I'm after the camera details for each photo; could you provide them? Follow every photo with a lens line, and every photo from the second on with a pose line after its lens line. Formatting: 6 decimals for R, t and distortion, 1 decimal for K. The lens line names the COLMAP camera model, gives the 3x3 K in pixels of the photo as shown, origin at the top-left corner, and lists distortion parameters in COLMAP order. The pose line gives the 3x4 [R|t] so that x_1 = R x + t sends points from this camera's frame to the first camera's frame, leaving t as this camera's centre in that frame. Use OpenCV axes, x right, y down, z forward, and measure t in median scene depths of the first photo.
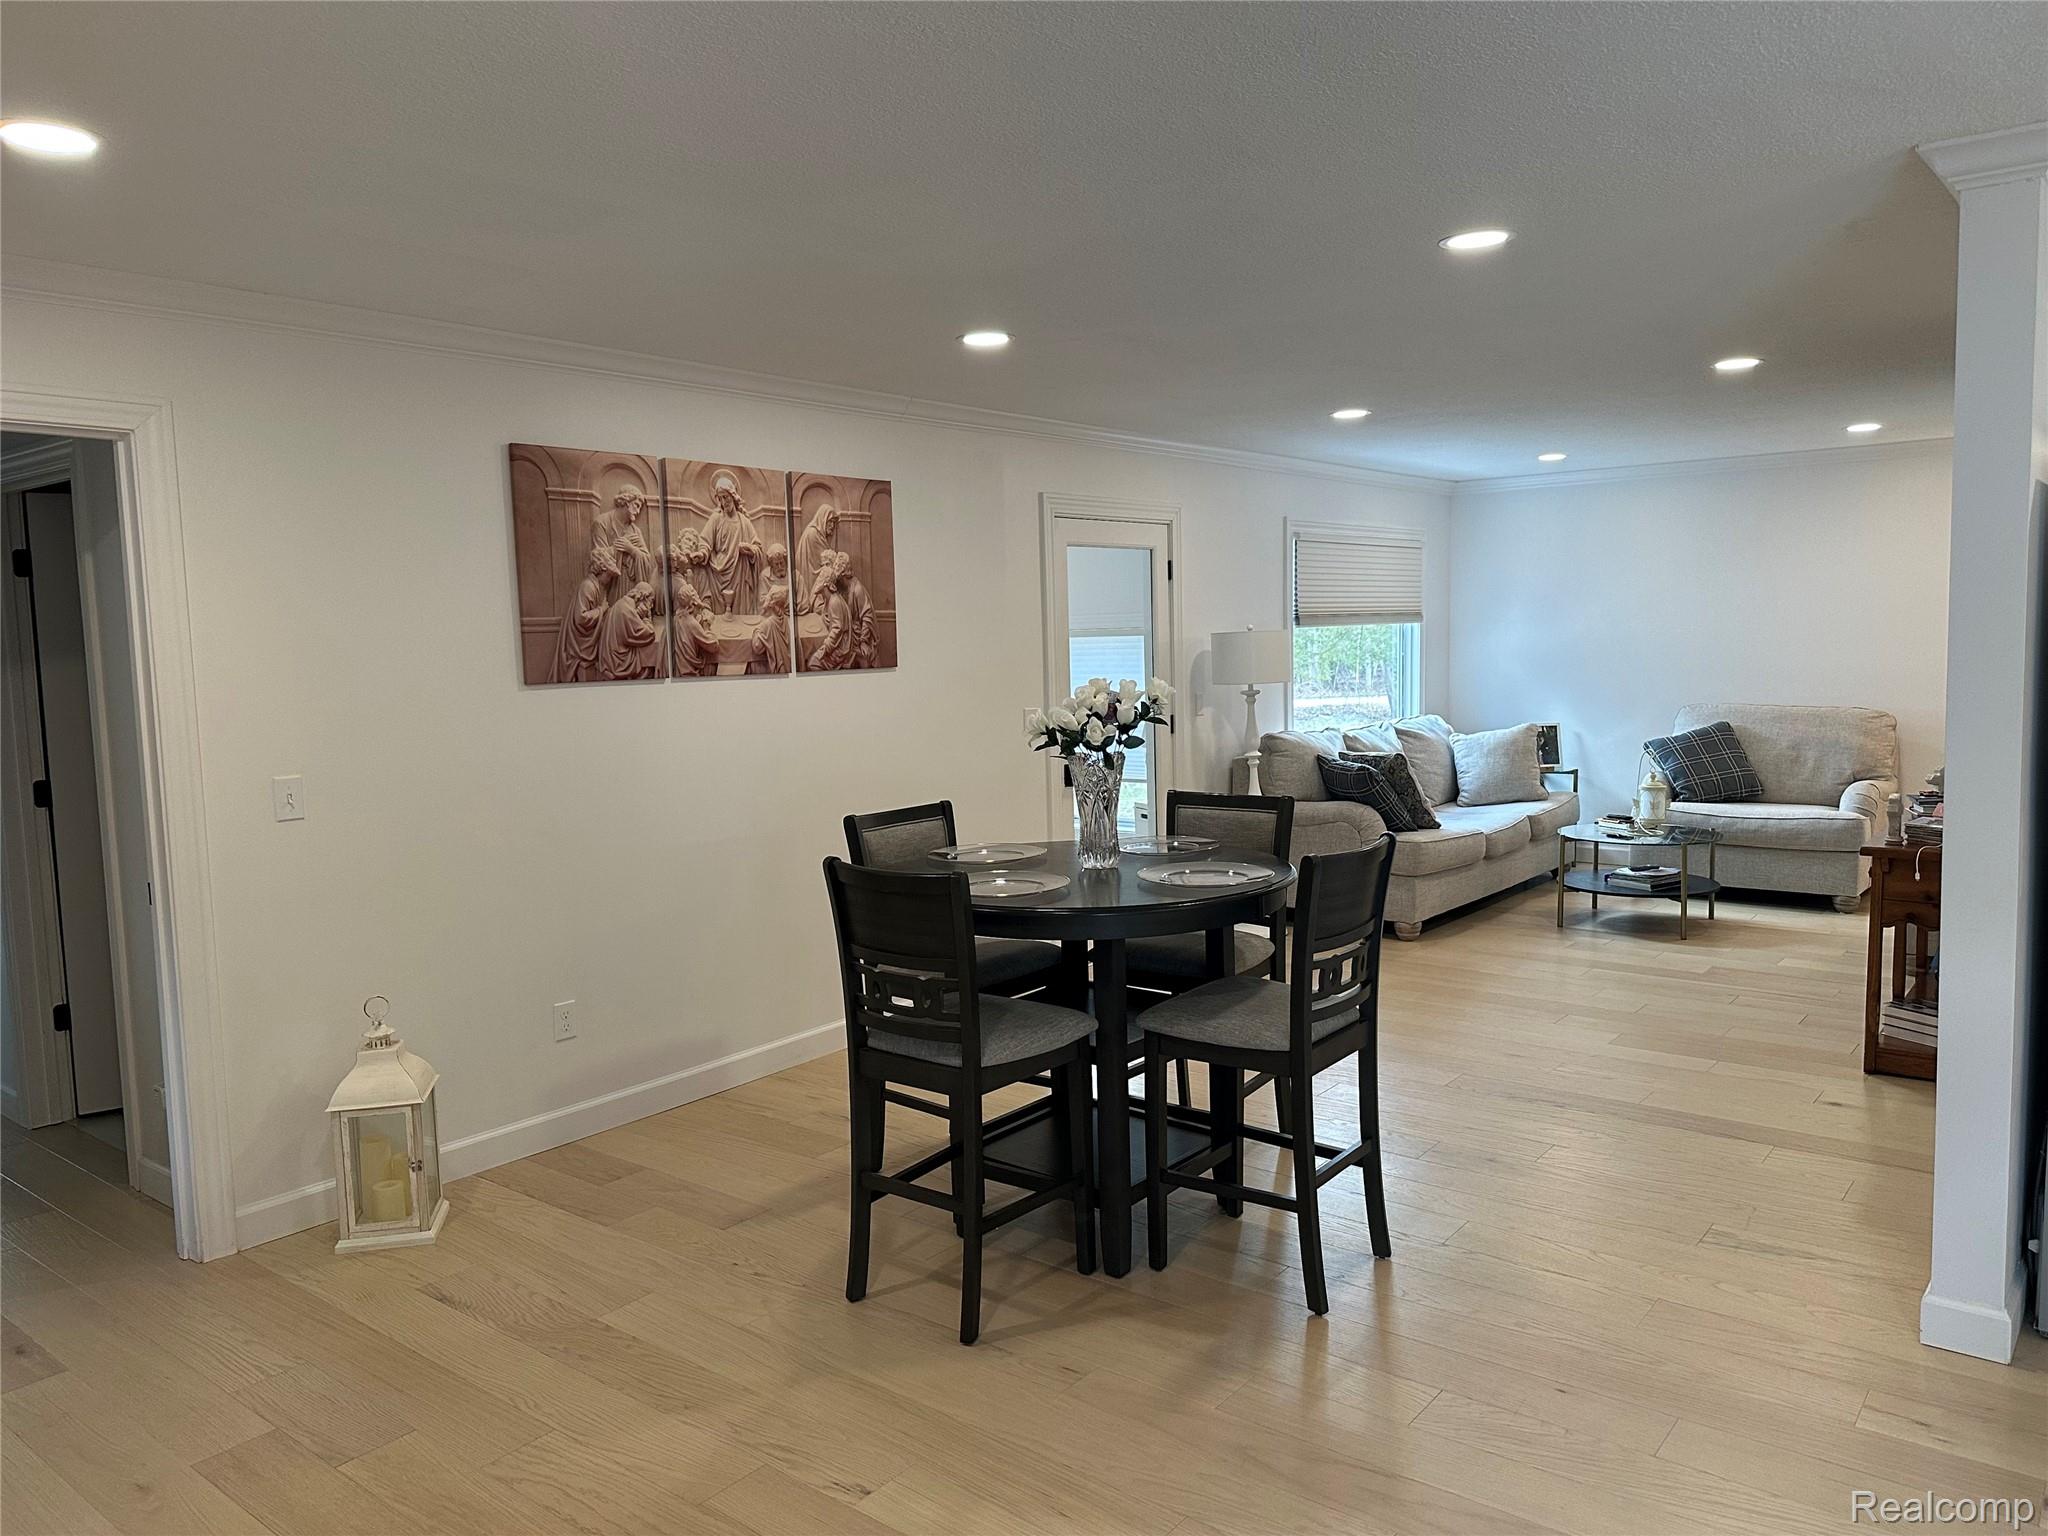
lens RADIAL K [[1444.1, 0, 1024.0], [0, 1444.1, 768.0], [0, 0, 1]] dist [0.110703, -0.186333]
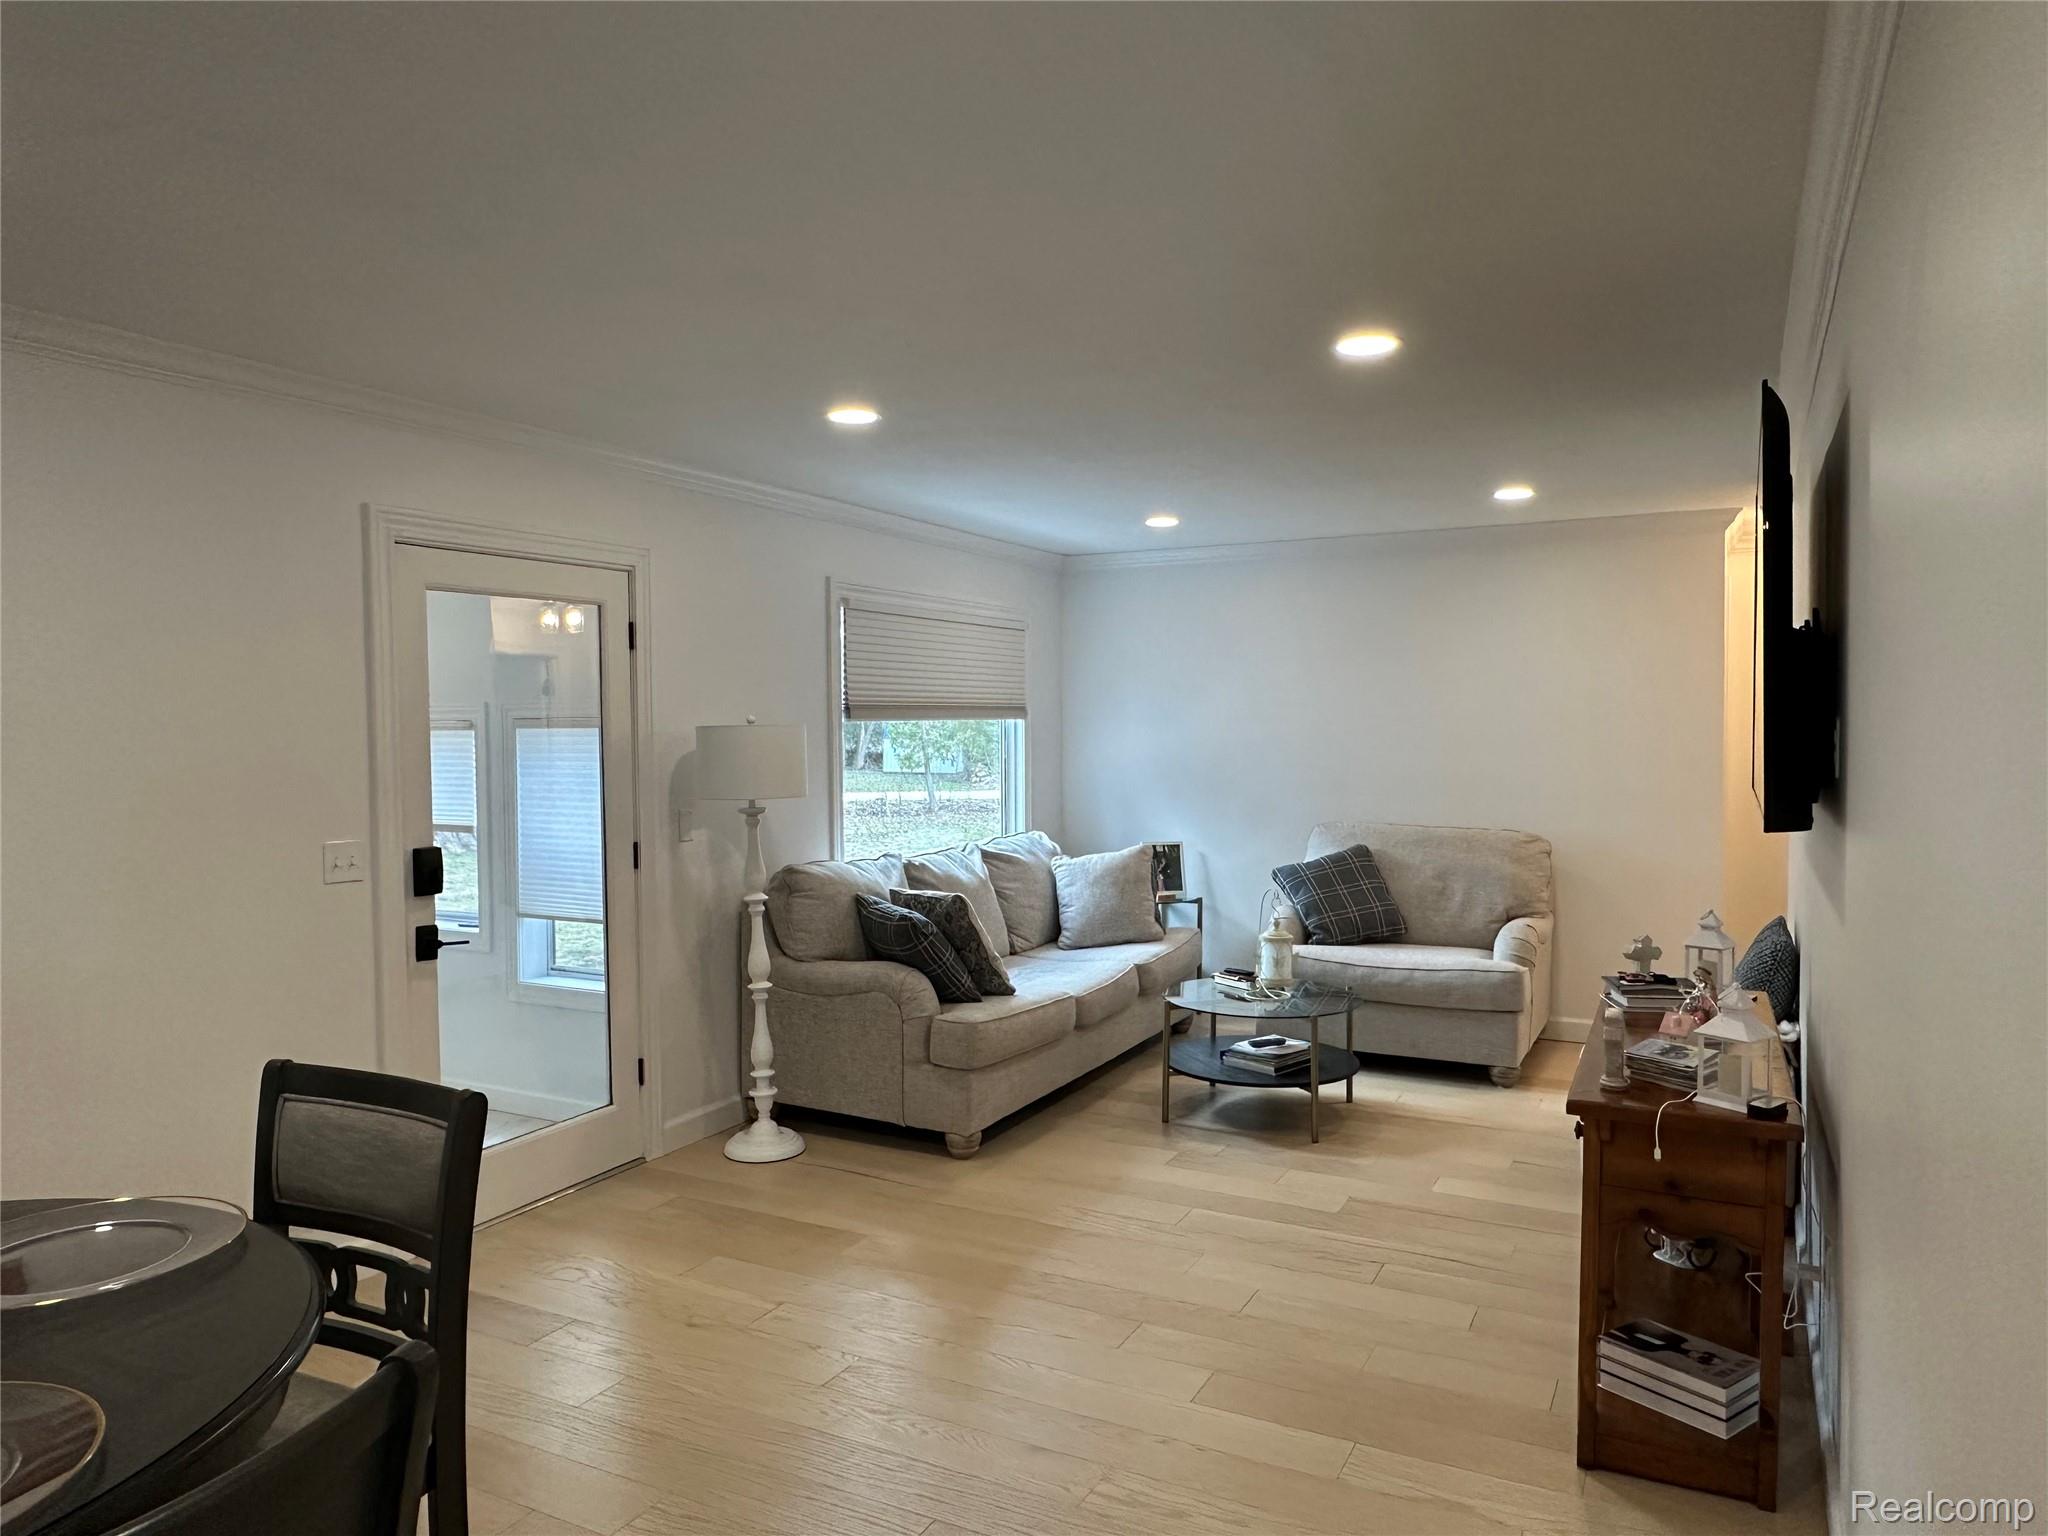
lens RADIAL K [[1335.4, 0, 1022.3], [0, 1335.4, 775.9], [0, 0, 1]] dist [-0.000457, -0.002949]
pose [[0.981453, 0.009710, 0.191458, 0.162563], [0.000595, 0.998557, -0.053696, -0.034279], [-0.191703, 0.052814, 0.980031, 0.332330]]
